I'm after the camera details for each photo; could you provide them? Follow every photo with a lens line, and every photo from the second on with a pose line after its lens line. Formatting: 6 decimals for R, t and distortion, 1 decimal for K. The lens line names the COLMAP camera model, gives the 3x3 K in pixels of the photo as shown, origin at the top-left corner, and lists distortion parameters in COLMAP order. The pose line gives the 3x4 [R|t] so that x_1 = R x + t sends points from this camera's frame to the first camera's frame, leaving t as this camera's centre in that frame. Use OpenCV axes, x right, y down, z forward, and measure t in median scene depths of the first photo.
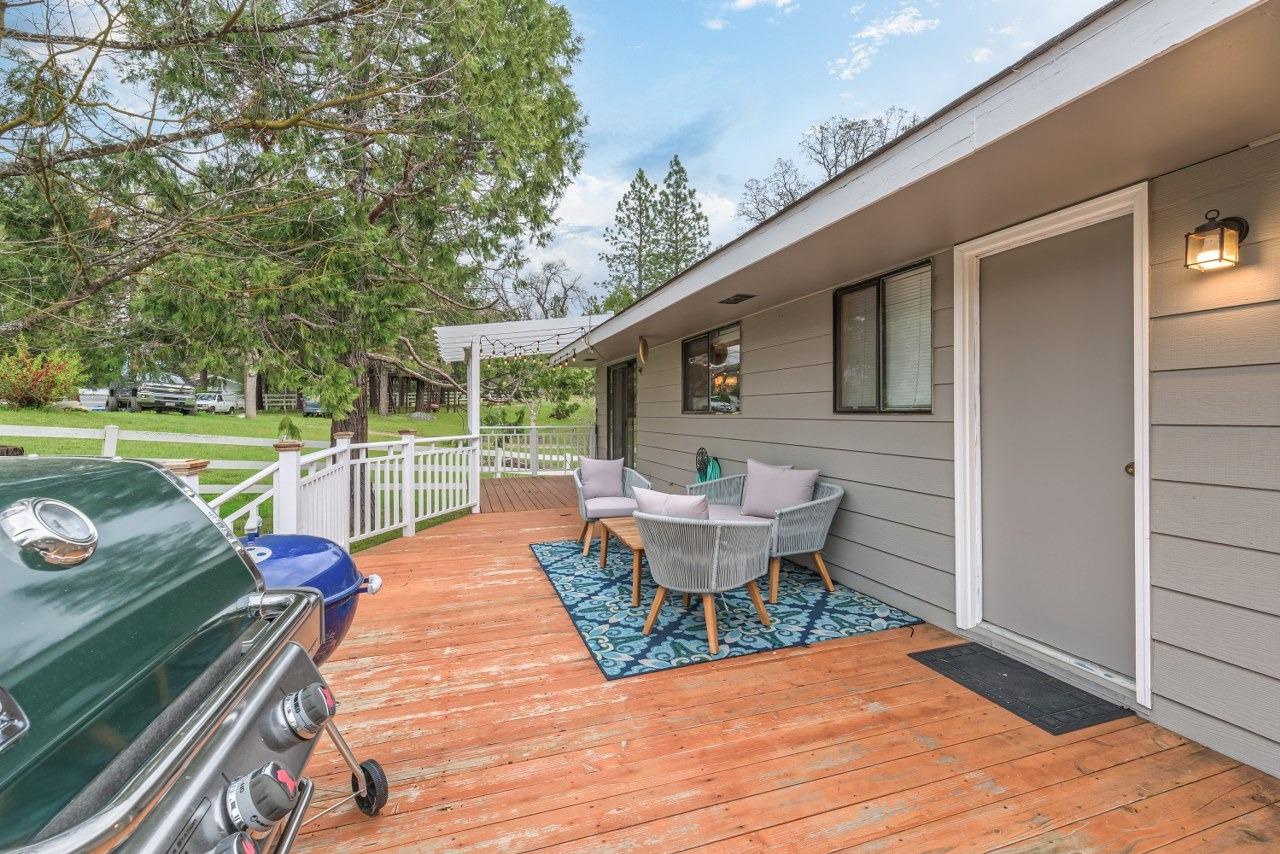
lens RADIAL K [[562.2, 0, 640.0], [0, 562.2, 427.0], [0, 0, 1]] dist [0.000666, 0.000138]
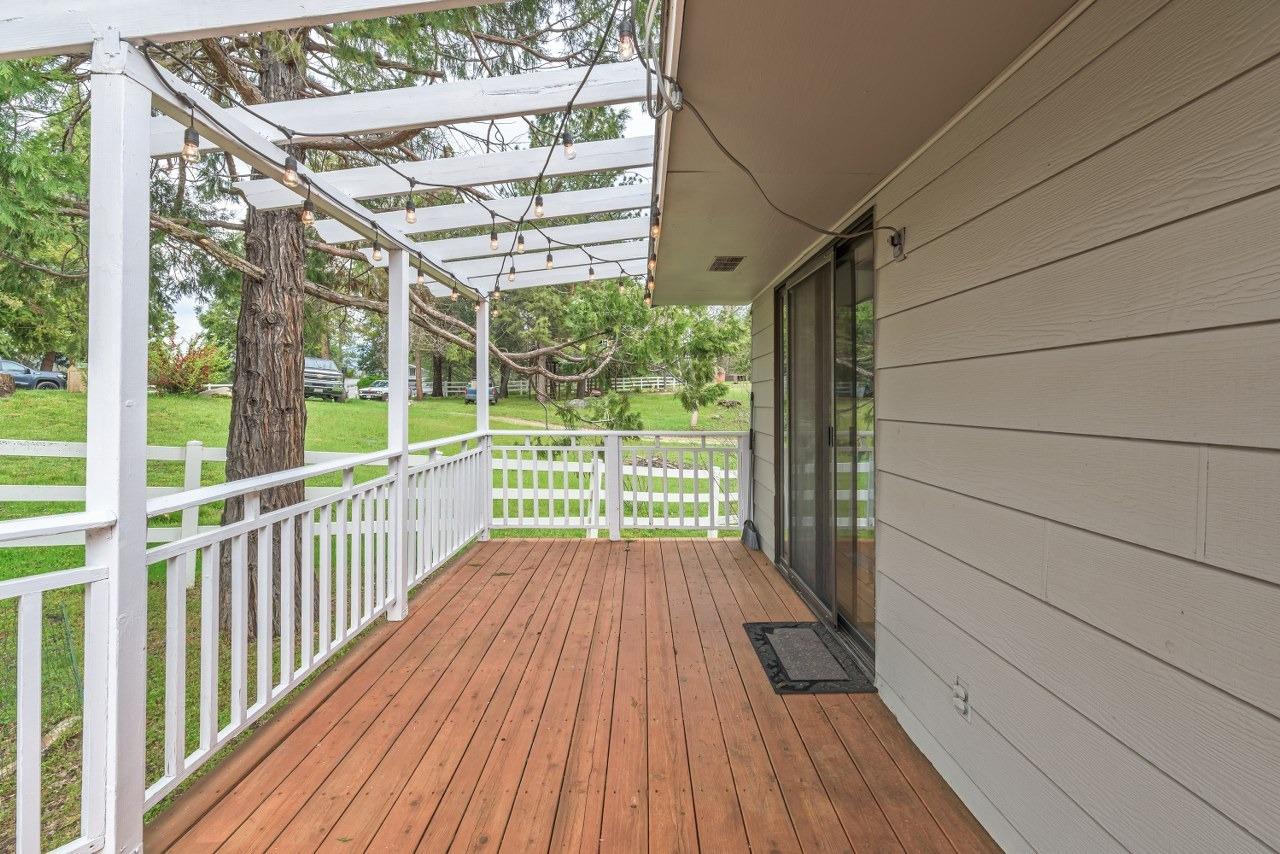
lens RADIAL K [[562.2, 0, 640.0], [0, 562.2, 427.0], [0, 0, 1]] dist [0.000666, 0.000138]
pose [[0.947063, 0.024029, -0.320148, -0.016320], [-0.018911, 0.999639, 0.019087, -0.012048], [0.320491, -0.012022, 0.947175, 0.502163]]
